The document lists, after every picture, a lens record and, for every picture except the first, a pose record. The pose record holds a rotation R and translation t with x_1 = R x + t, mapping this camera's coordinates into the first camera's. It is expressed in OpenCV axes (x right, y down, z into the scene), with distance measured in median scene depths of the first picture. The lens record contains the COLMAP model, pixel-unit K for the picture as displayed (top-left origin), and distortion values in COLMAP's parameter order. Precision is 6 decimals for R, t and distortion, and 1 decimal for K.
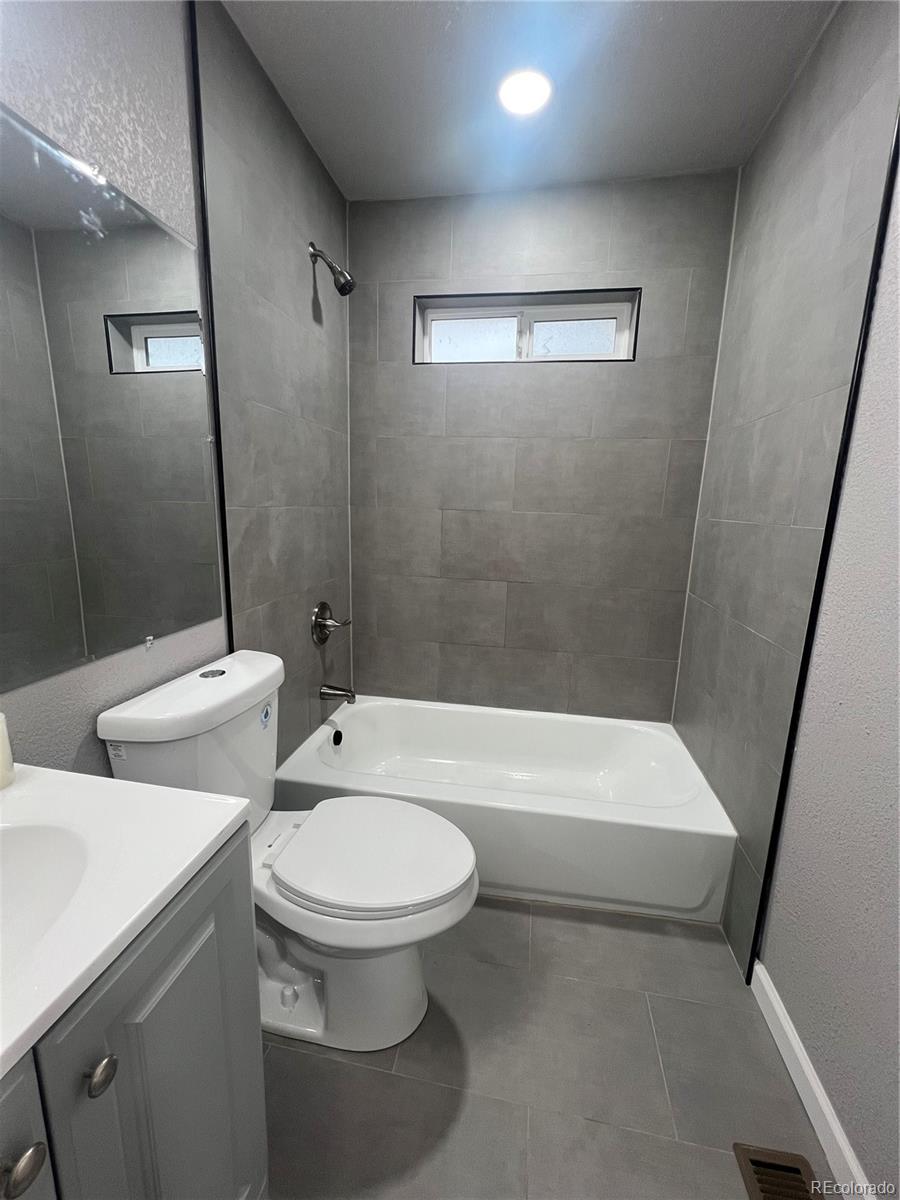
lens RADIAL K [[479.2, 0, 450.7], [0, 479.2, 601.1], [0, 0, 1]] dist [-0.000449, 0.001216]
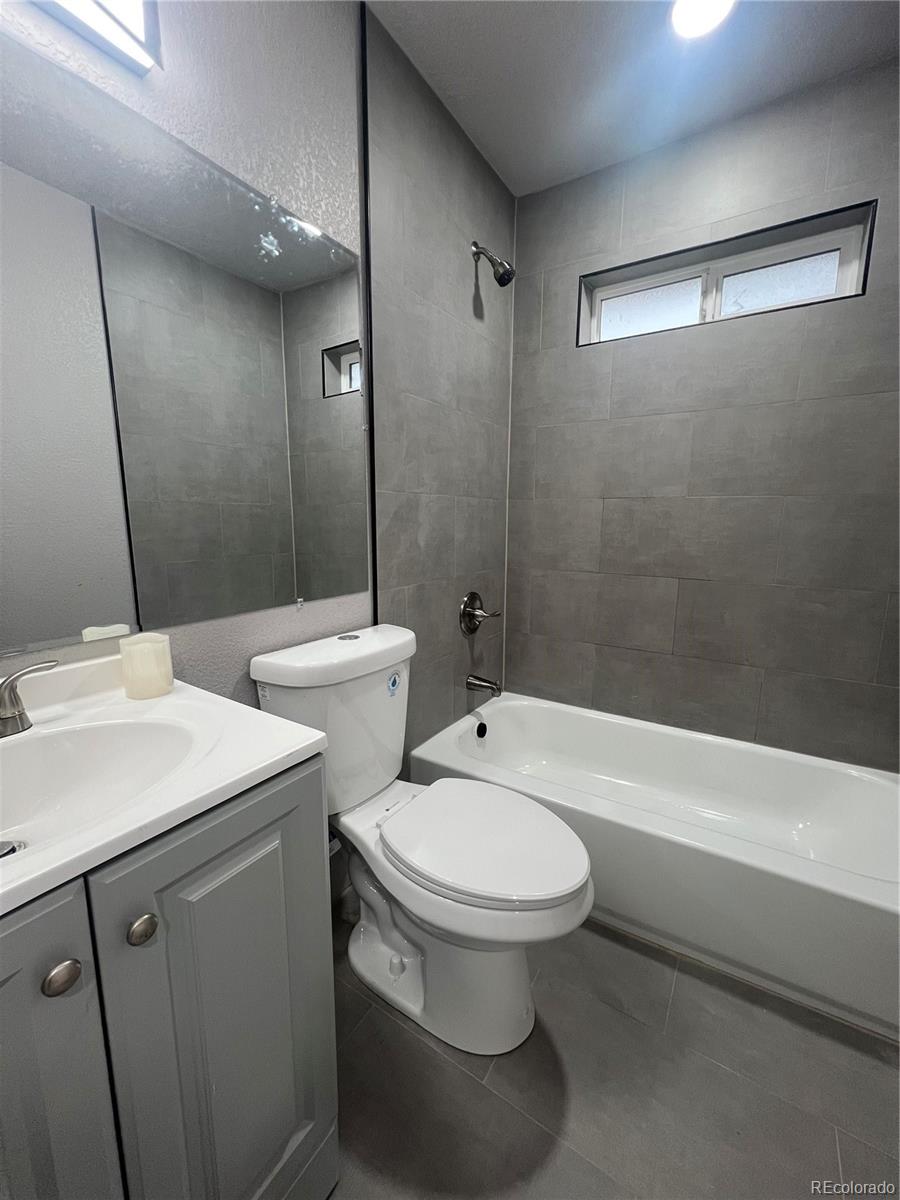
lens RADIAL K [[479.2, 0, 453.2], [0, 479.2, 600.1], [0, 0, 1]] dist [-0.000449, 0.001216]
pose [[0.924201, 0.043810, -0.379385, 0.091805], [-0.058546, 0.997909, -0.027386, 0.057943], [0.377392, 0.047521, 0.924833, 0.055747]]
